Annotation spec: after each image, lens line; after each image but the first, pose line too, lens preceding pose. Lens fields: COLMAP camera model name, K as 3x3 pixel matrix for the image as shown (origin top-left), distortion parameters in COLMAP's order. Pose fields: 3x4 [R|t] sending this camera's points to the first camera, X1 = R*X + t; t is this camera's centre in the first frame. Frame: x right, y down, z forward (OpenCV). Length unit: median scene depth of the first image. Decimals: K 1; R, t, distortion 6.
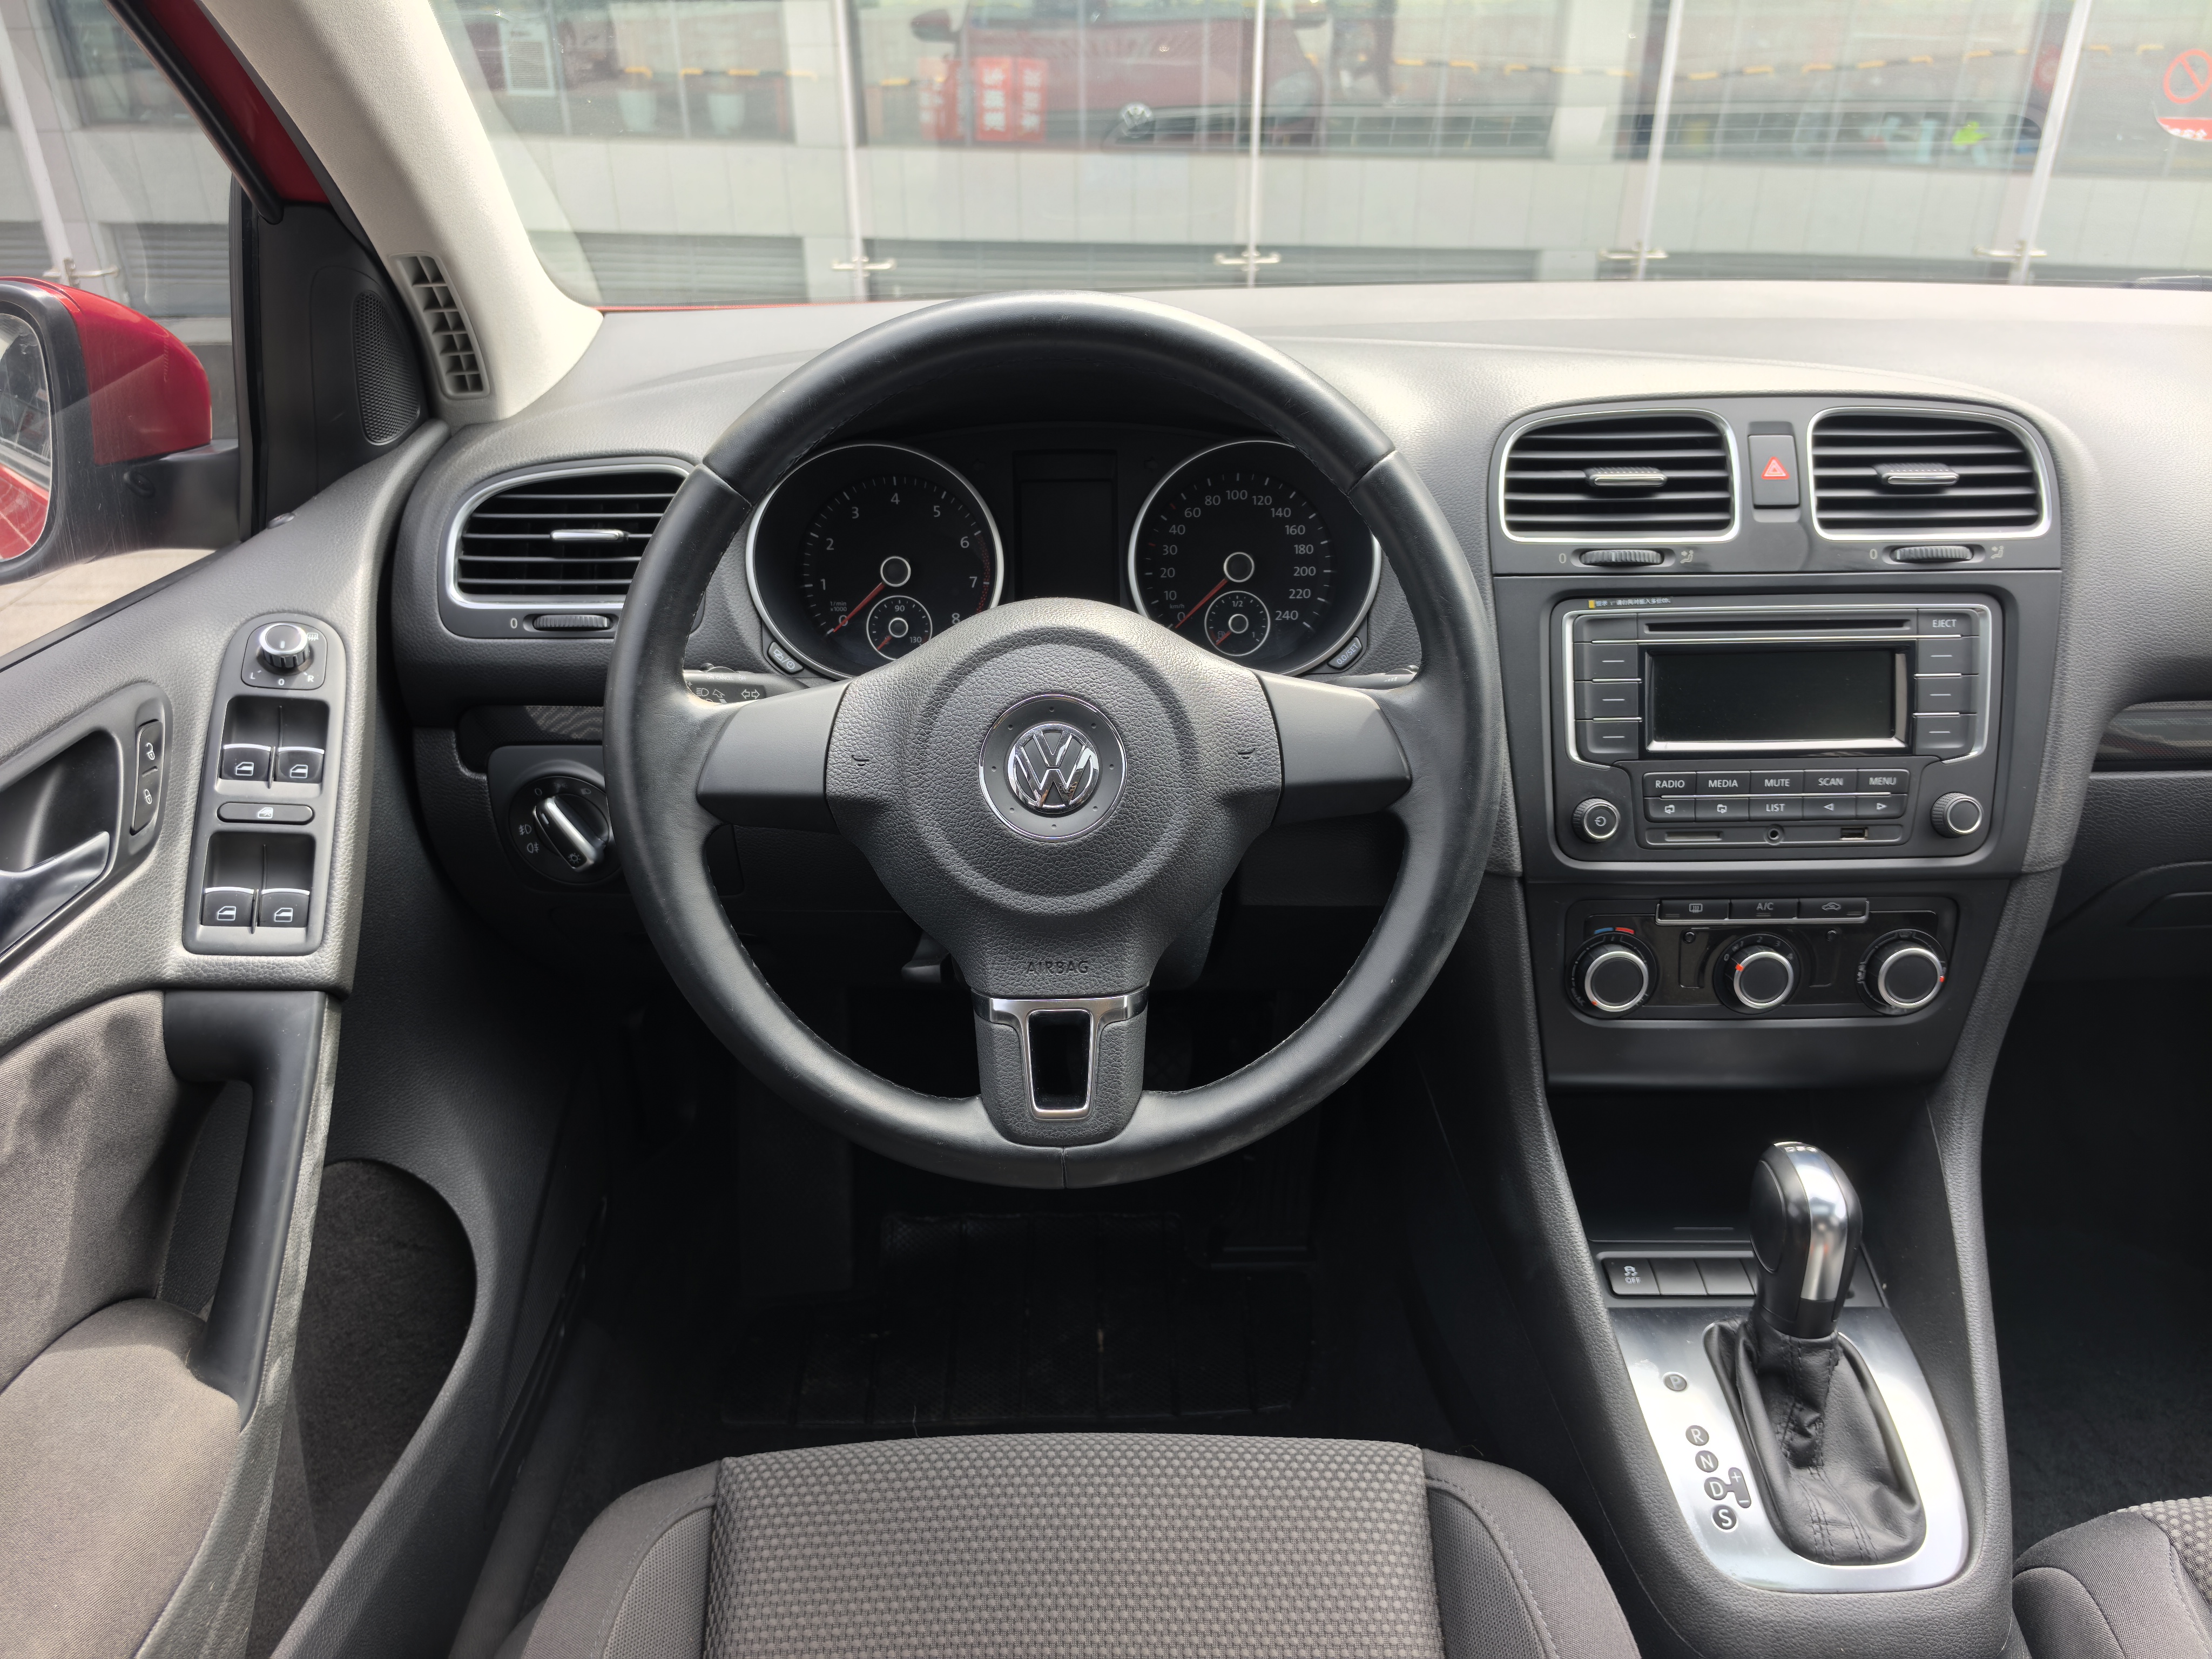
lens RADIAL K [[1594.0, 0, 1116.1], [0, 1594.0, 831.4], [0, 0, 1]] dist [0.064966, -0.095094]
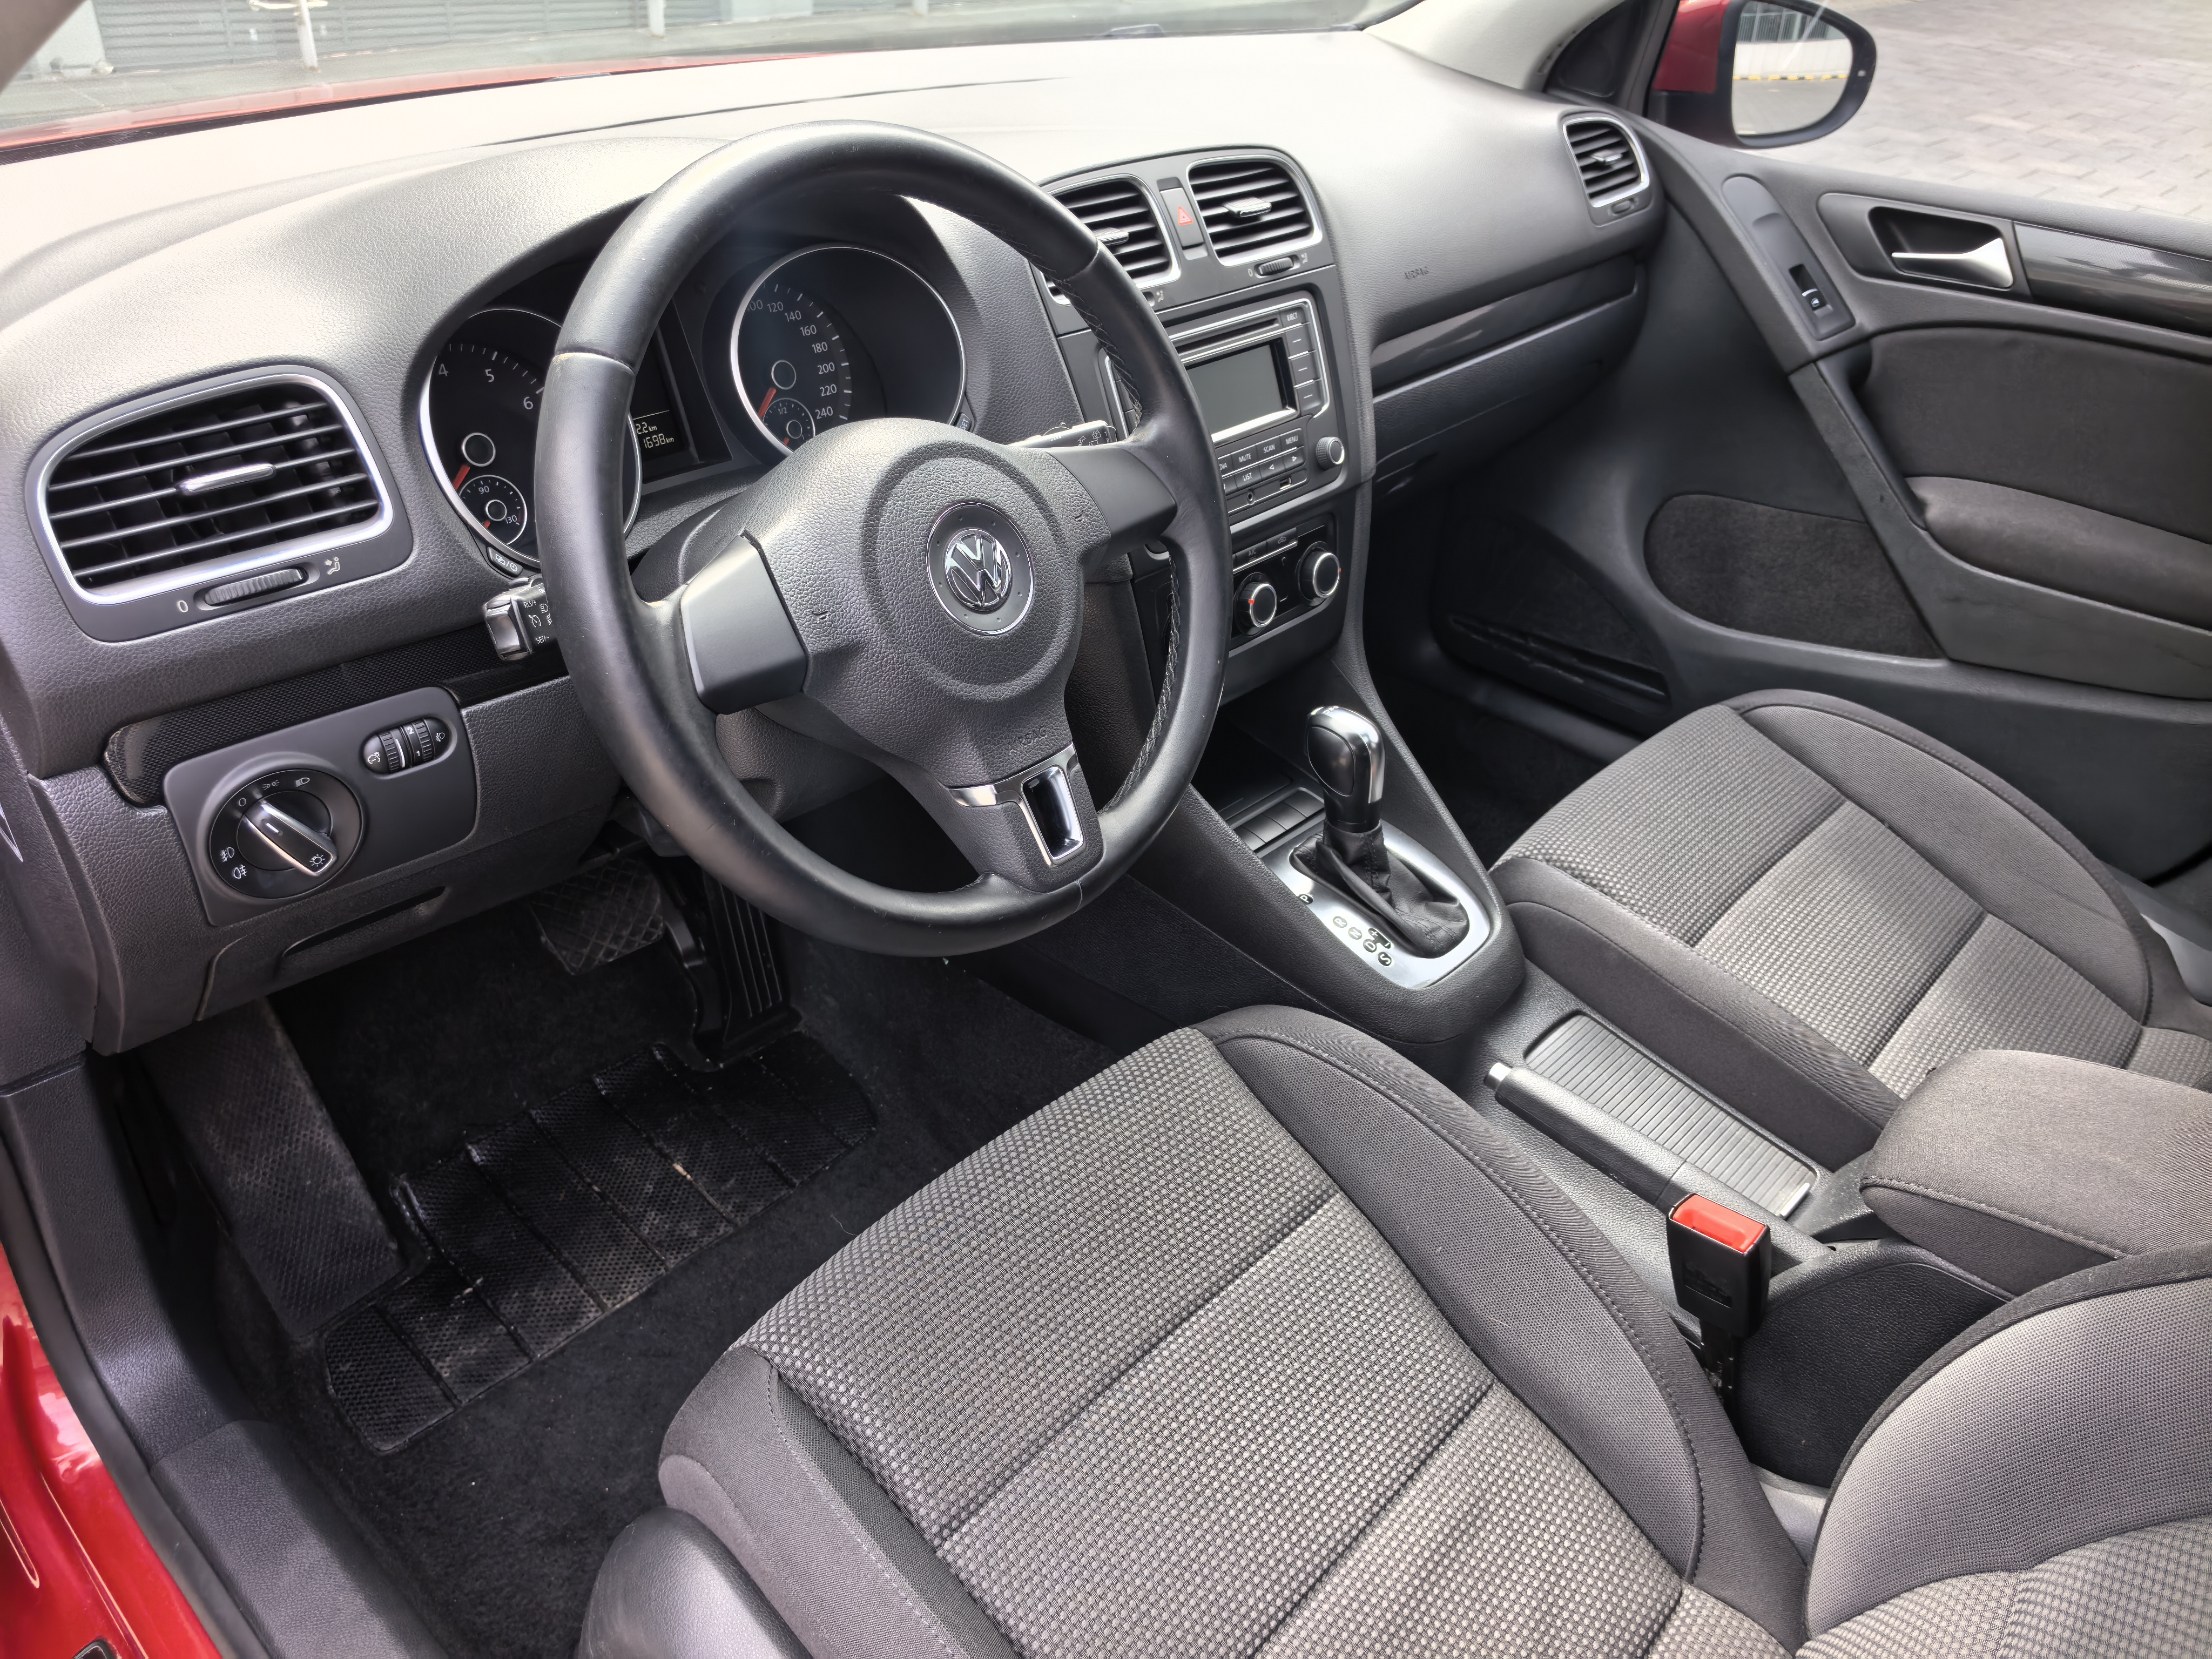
lens RADIAL K [[1579.9, 0, 1107.3], [0, 1579.9, 837.5], [0, 0, 1]] dist [0.060203, -0.078430]
pose [[0.683701, -0.369968, 0.629028, -0.618673], [0.274076, 0.929041, 0.248526, -0.096686], [-0.676340, 0.002484, 0.736585, 0.105244]]
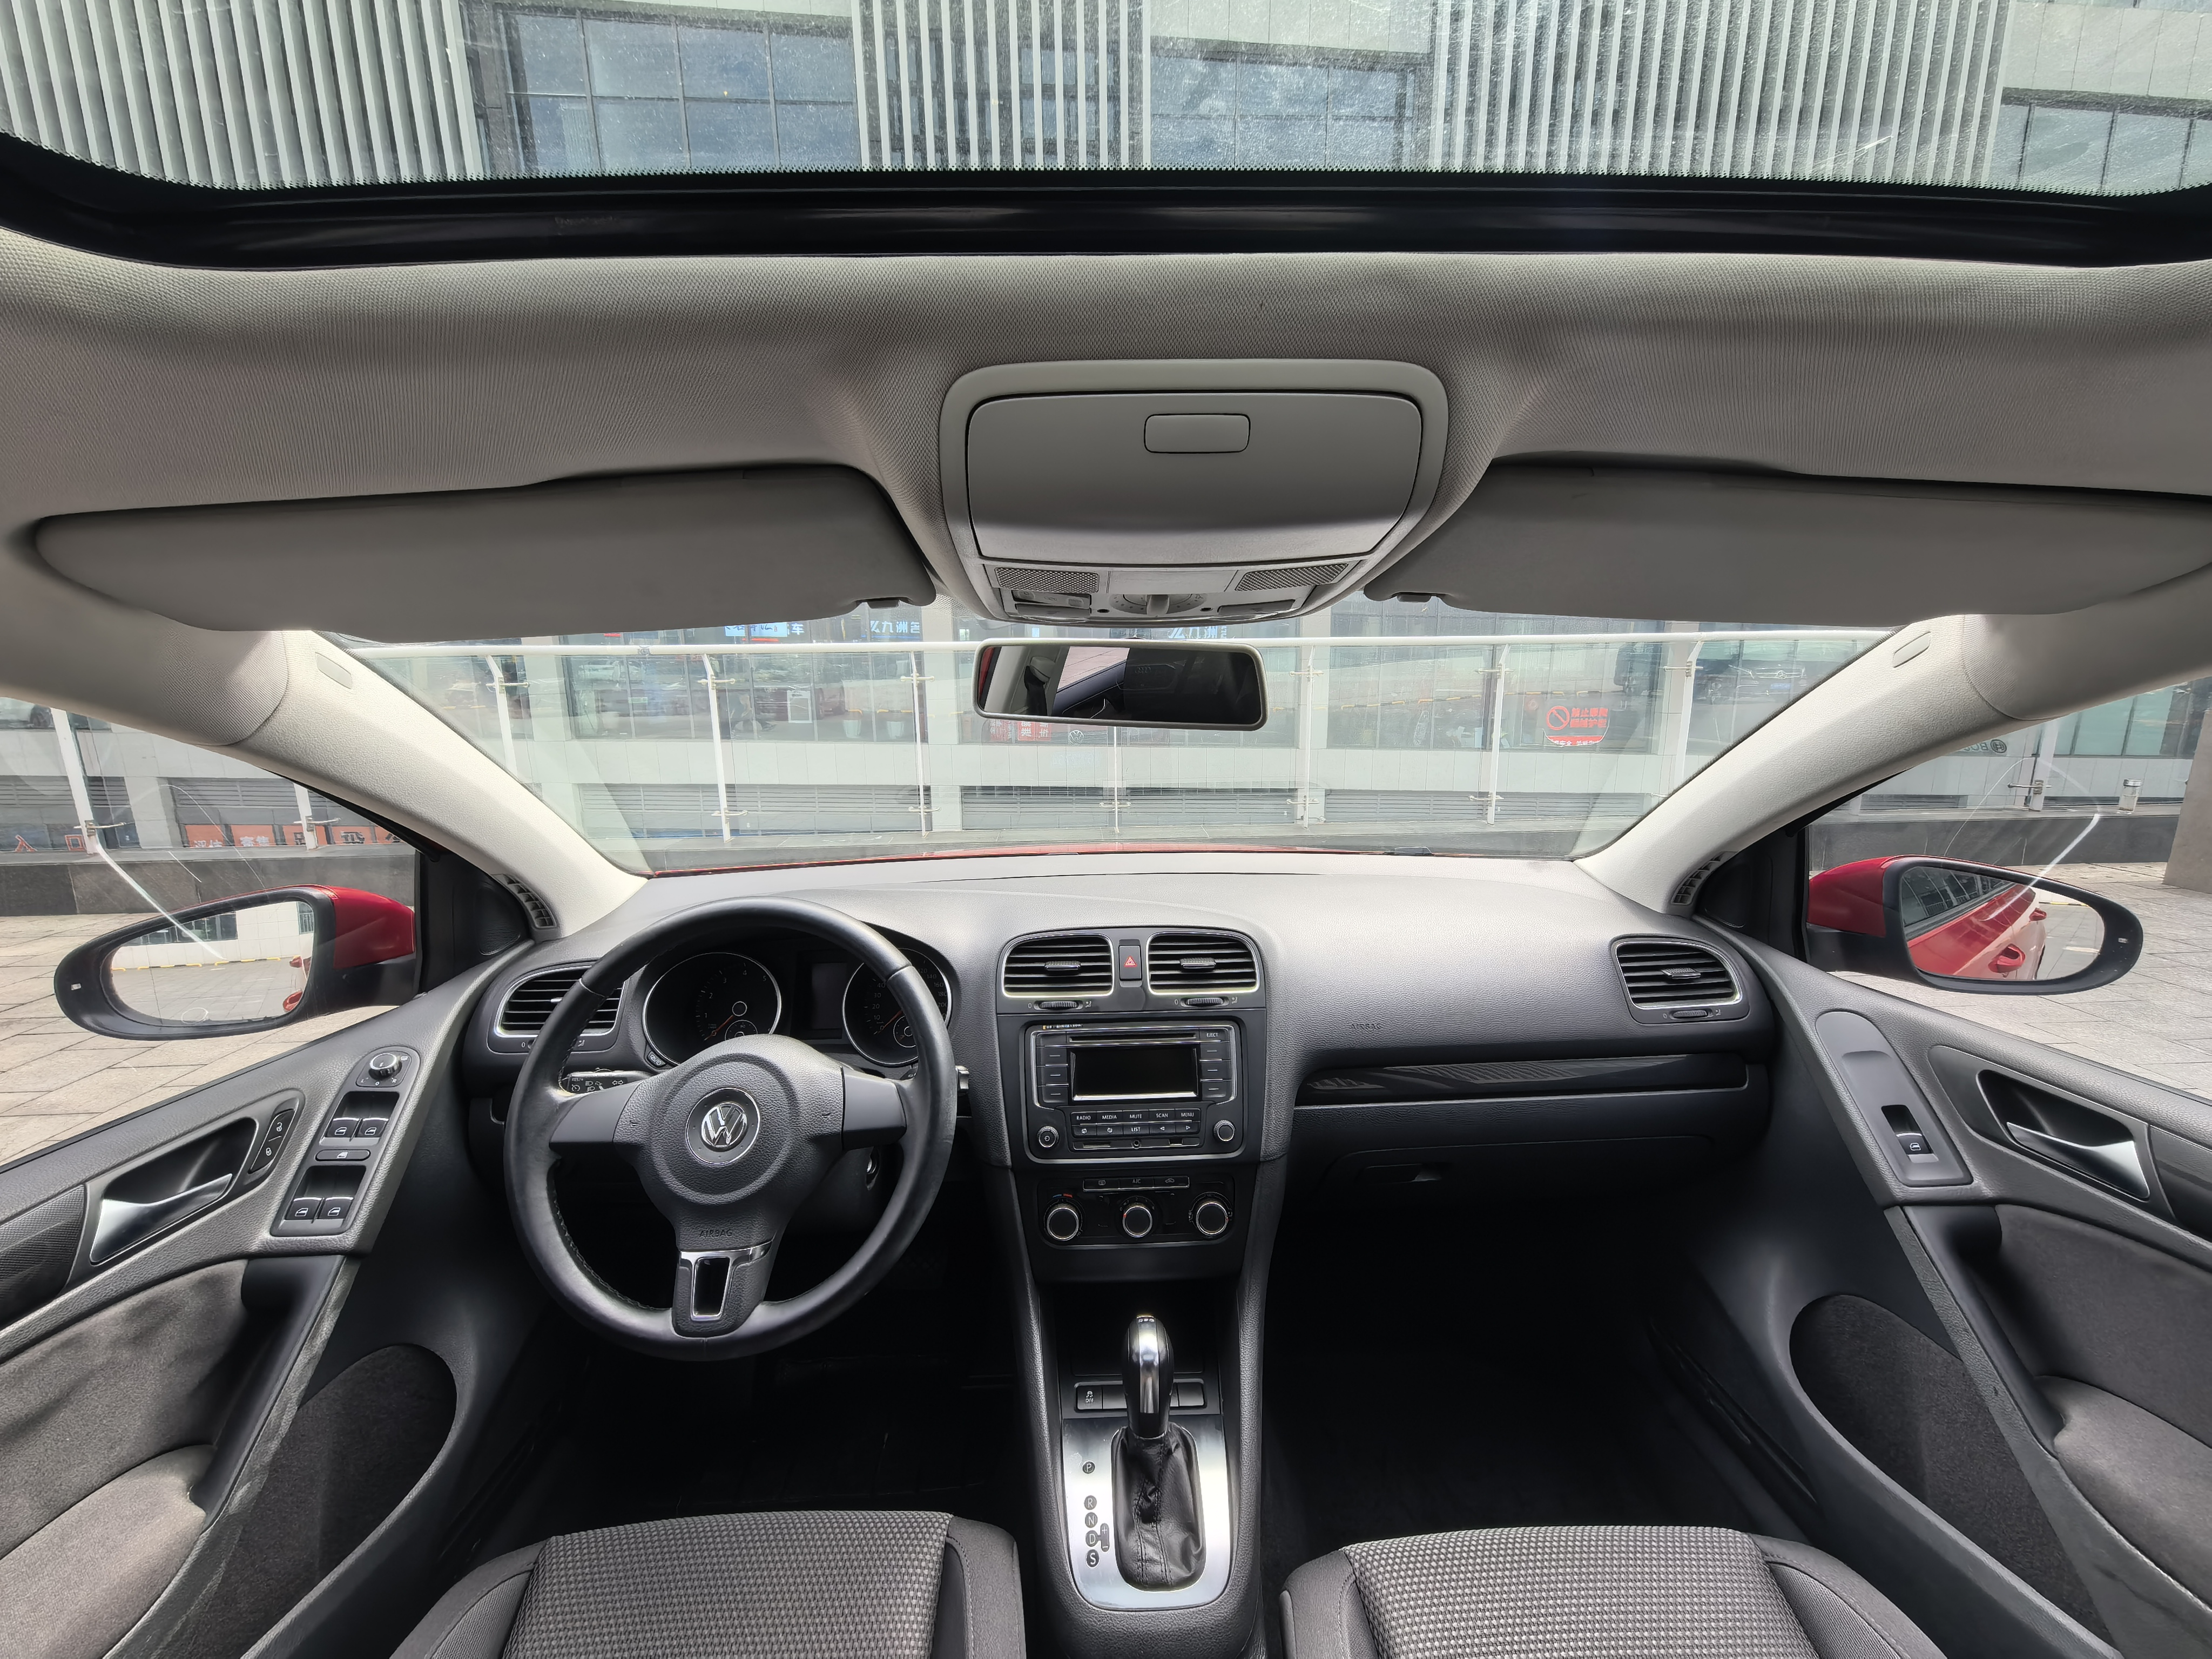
lens RADIAL K [[849.7, 0, 1106.0], [0, 849.7, 829.5], [0, 0, 1]] dist [0.014583, -0.000168]
pose [[0.999772, -0.011131, 0.018230, 0.359768], [0.016012, 0.955458, -0.294694, -0.060155], [-0.014138, 0.294918, 0.955418, -0.135436]]
